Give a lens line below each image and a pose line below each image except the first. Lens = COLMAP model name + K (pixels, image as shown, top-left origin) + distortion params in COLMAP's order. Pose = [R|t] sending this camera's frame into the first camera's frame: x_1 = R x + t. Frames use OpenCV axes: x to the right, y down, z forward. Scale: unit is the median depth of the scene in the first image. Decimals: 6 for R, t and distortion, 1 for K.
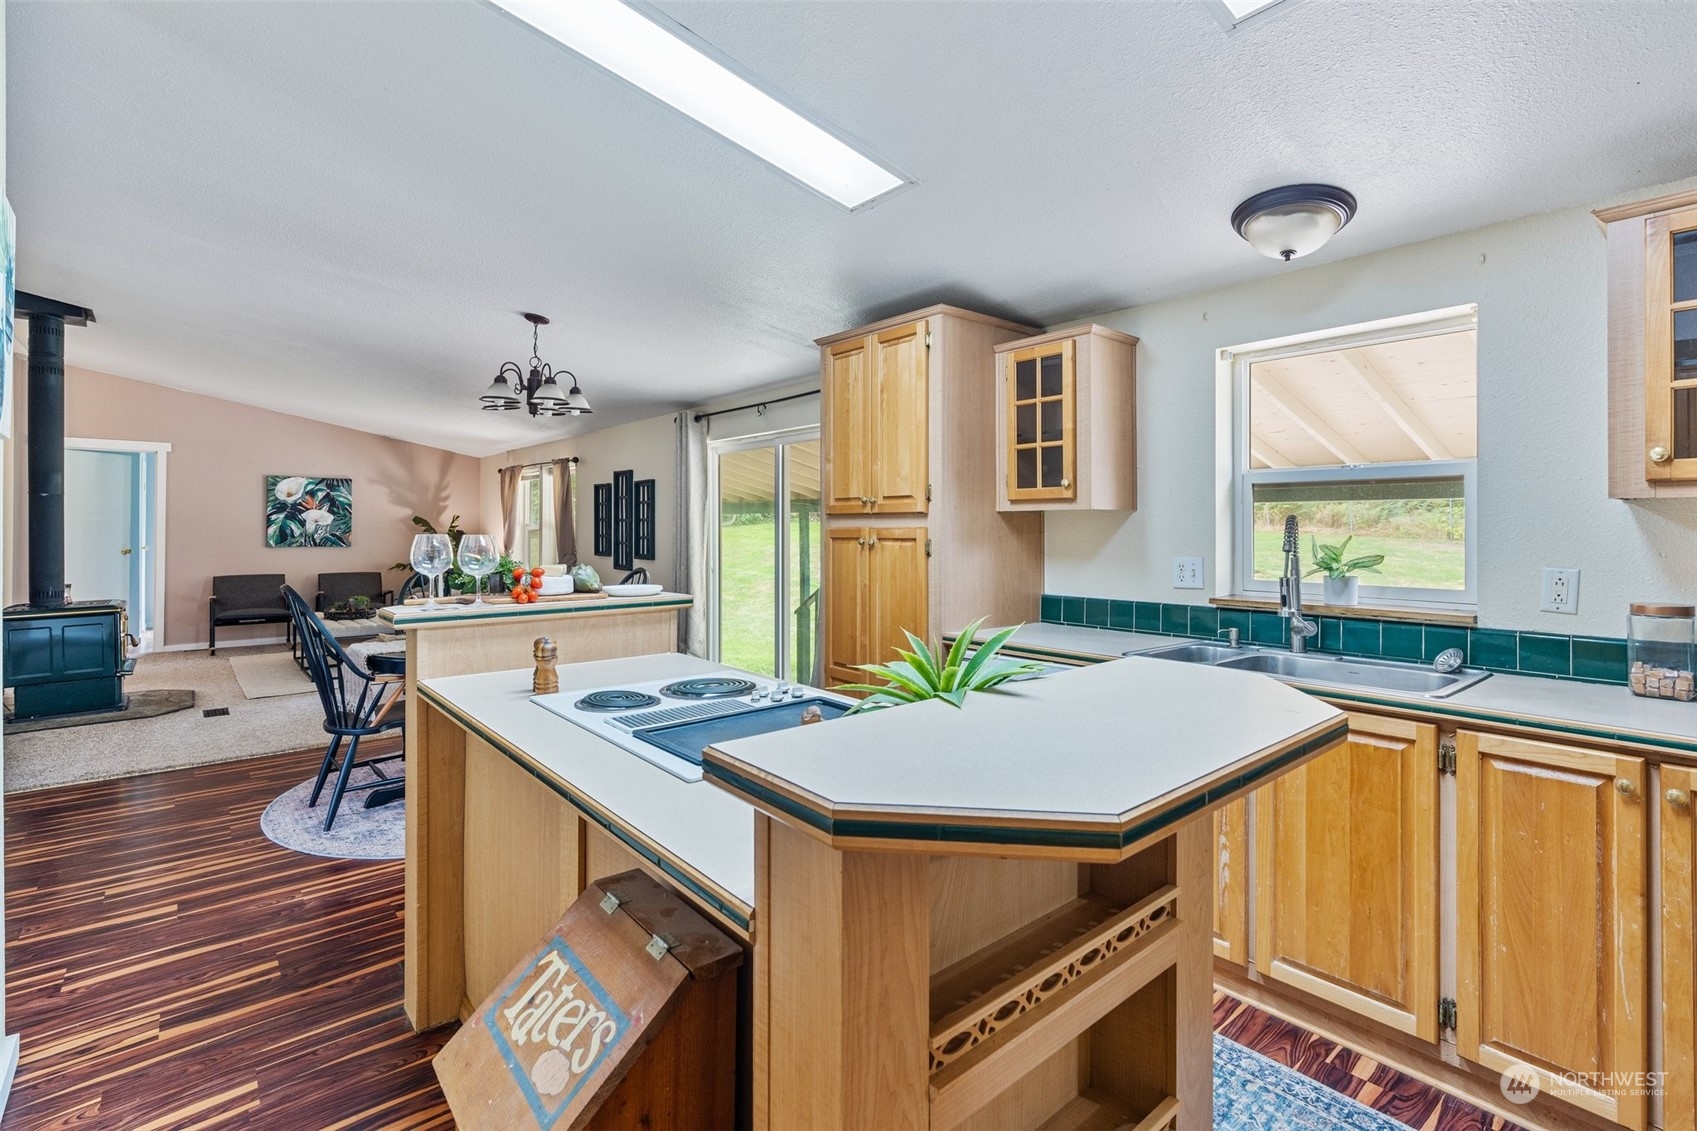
lens RADIAL K [[780.7, 0, 858.4], [0, 780.7, 520.7], [0, 0, 1]] dist [-0.000249, 0.000583]
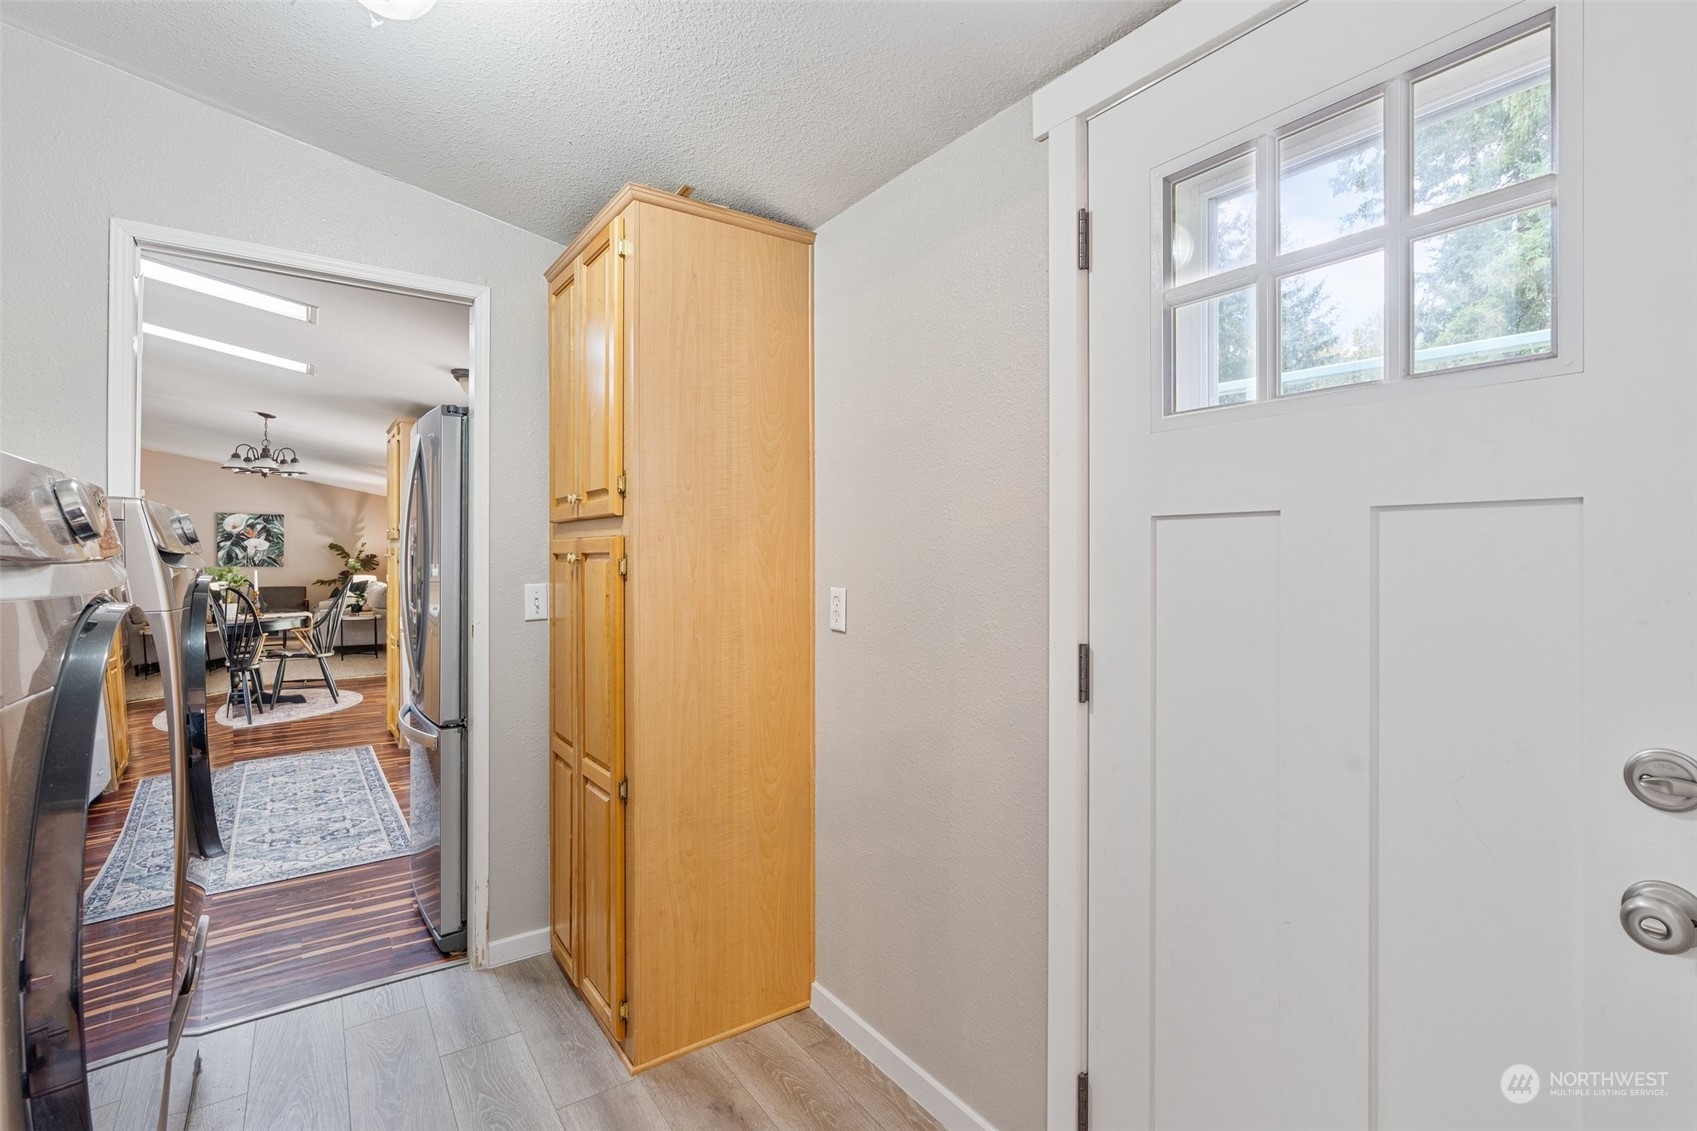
lens RADIAL K [[780.7, 0, 841.8], [0, 780.7, 560.1], [0, 0, 1]] dist [-0.000249, 0.000583]
pose [[0.995088, 0.000321, -0.098998, 0.421024], [0.001018, 0.999909, 0.013475, 0.005828], [0.098994, -0.013510, 0.994996, -0.211437]]
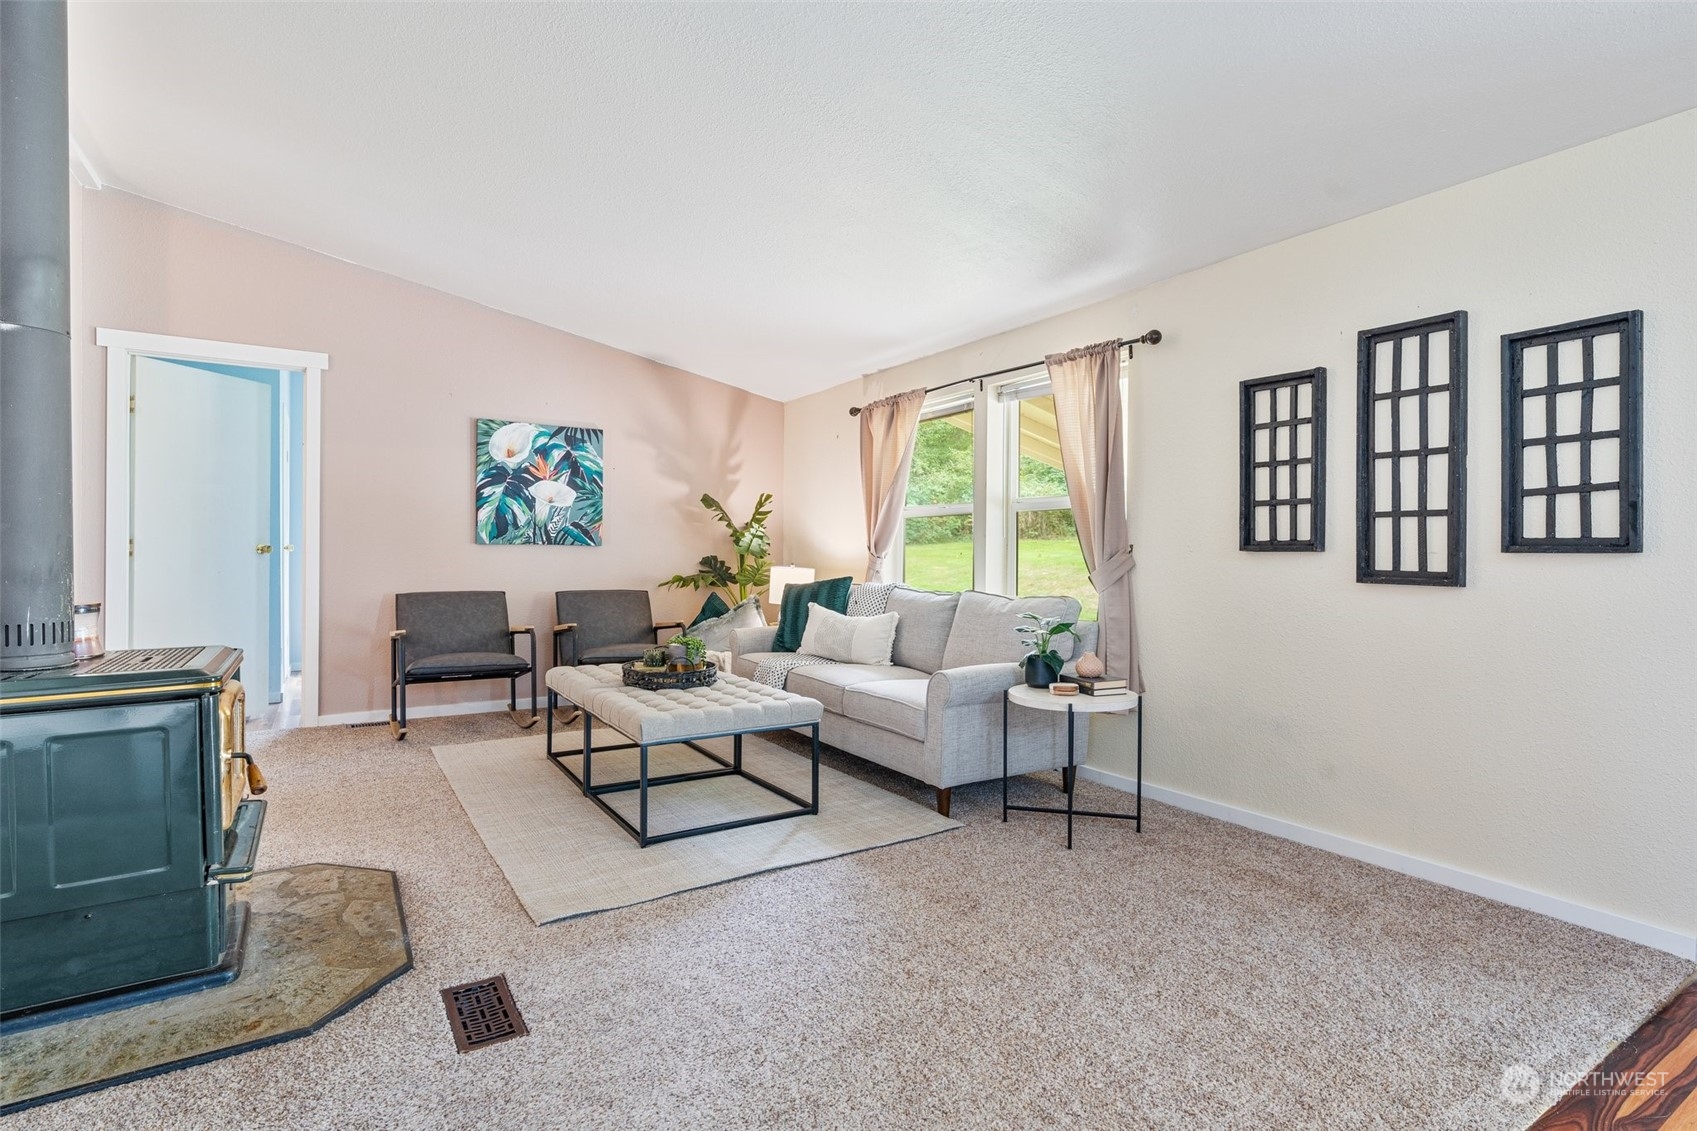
lens RADIAL K [[851.3, 0, 857.5], [0, 851.3, 555.9], [0, 0, 1]] dist [-0.003725, -0.000027]
pose [[0.988301, 0.005024, -0.152433, -0.378612], [-0.003261, 0.999925, 0.011818, 0.033663], [0.152481, -0.011182, 0.988243, 0.417724]]
